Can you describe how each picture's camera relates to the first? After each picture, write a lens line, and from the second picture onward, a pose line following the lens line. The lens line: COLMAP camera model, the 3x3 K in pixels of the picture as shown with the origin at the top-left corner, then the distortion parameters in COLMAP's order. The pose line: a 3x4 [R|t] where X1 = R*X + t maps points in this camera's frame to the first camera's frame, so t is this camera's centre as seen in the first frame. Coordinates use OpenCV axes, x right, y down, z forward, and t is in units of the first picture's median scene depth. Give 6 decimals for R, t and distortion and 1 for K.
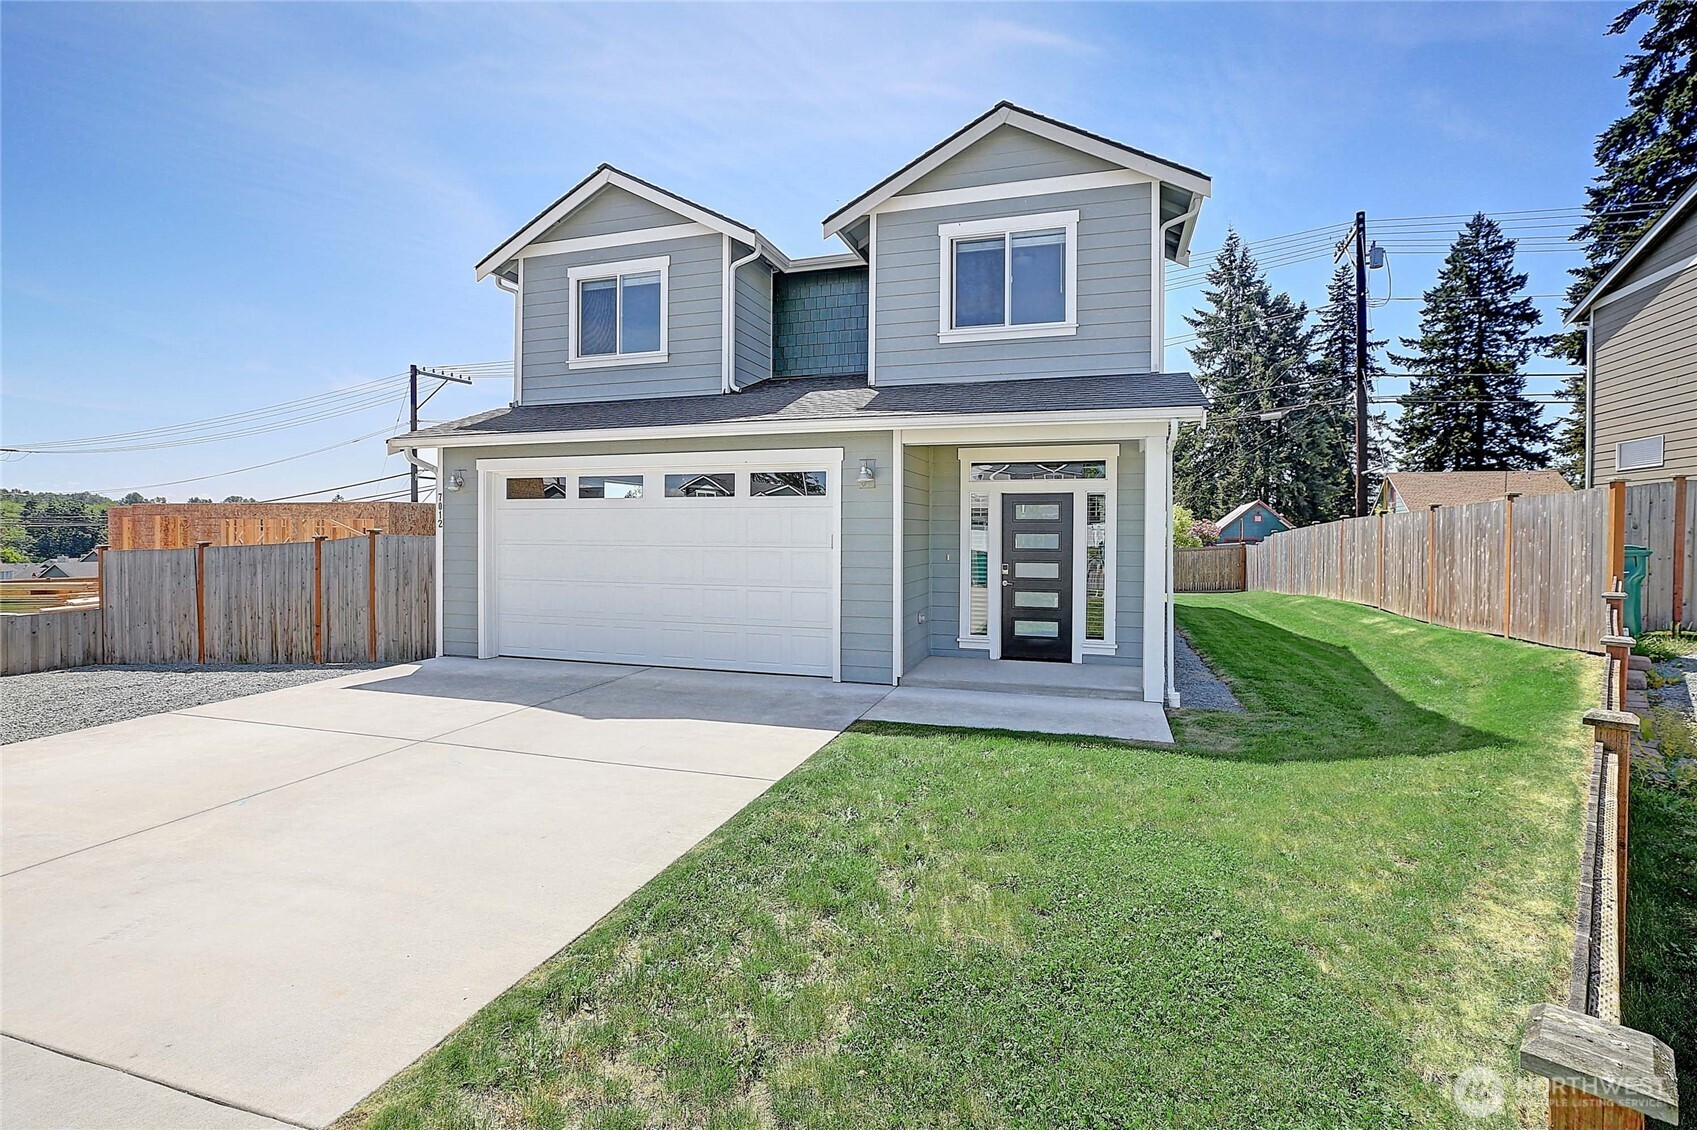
lens RADIAL K [[799.9, 0, 916.1], [0, 799.9, 538.6], [0, 0, 1]] dist [-0.016722, 0.002132]
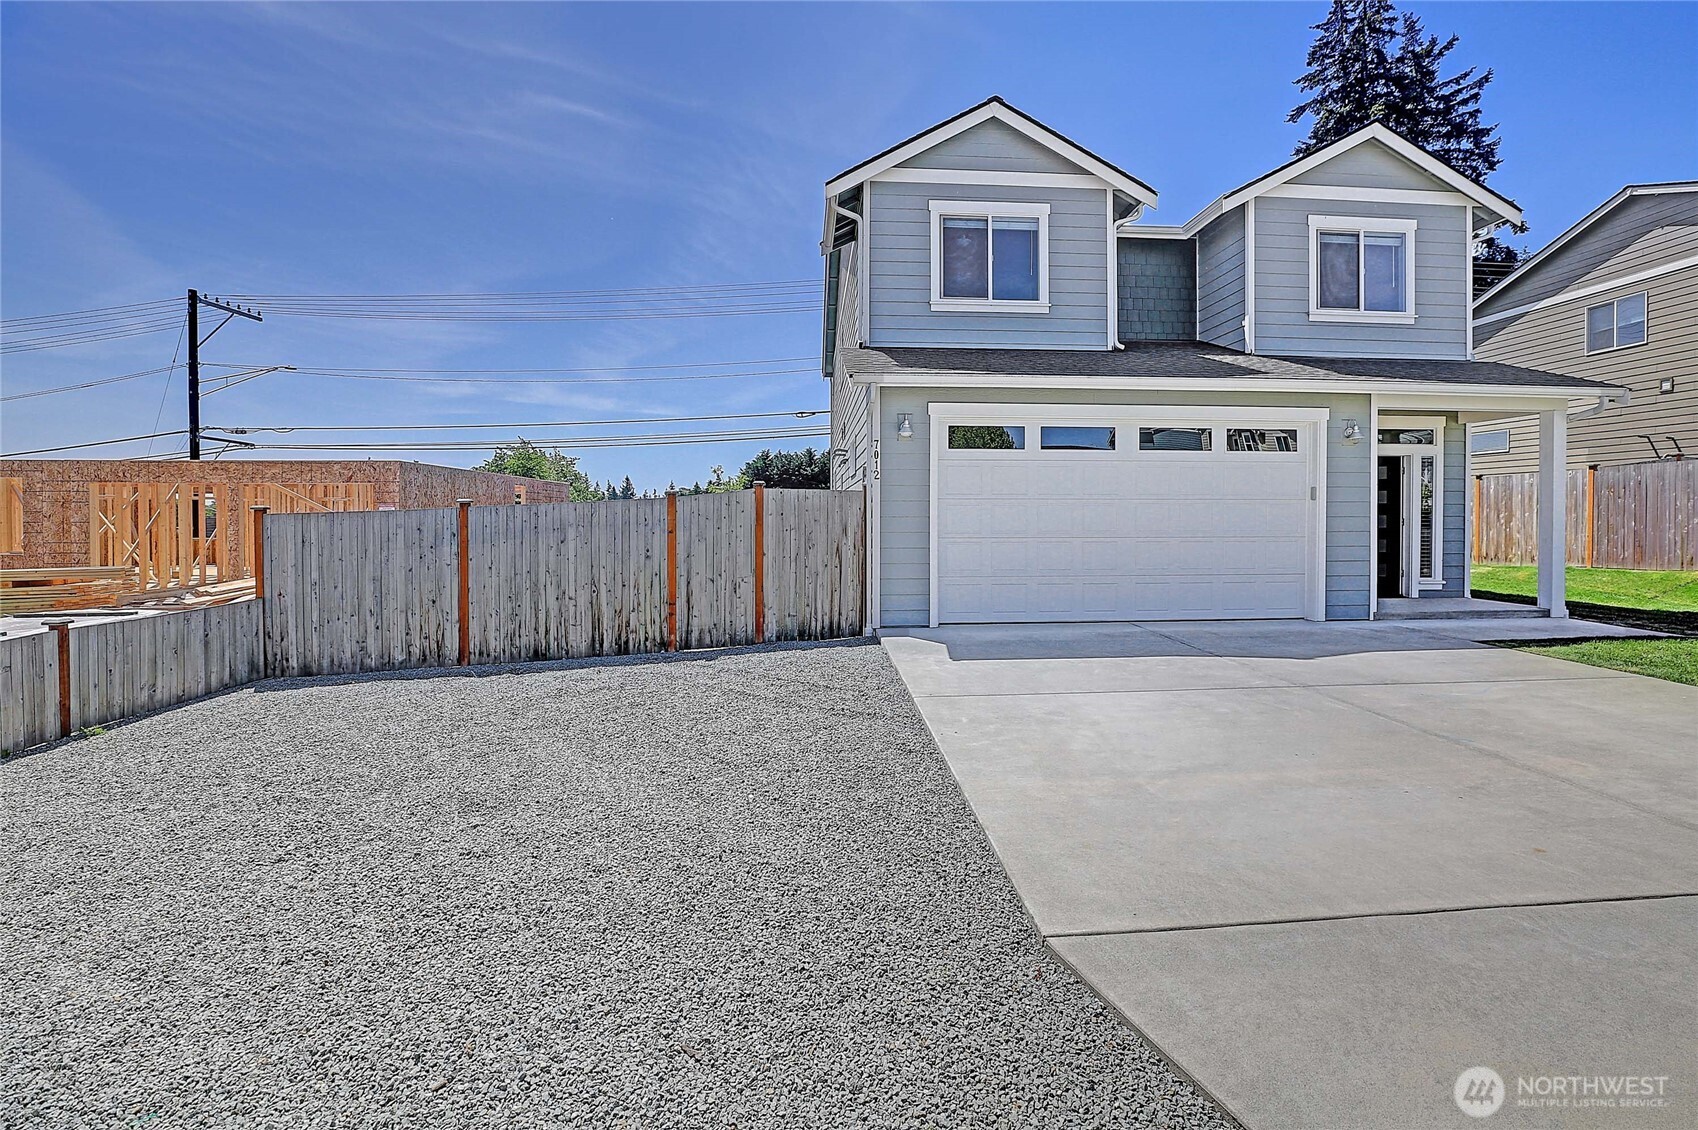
lens RADIAL K [[800.4, 0, 896.3], [0, 800.4, 518.3], [0, 0, 1]] dist [-0.016722, 0.002132]
pose [[0.922941, -0.007310, 0.384873, -0.877205], [0.008528, 0.999963, -0.001457, 0.028576], [-0.384848, 0.004626, 0.922968, 0.179361]]
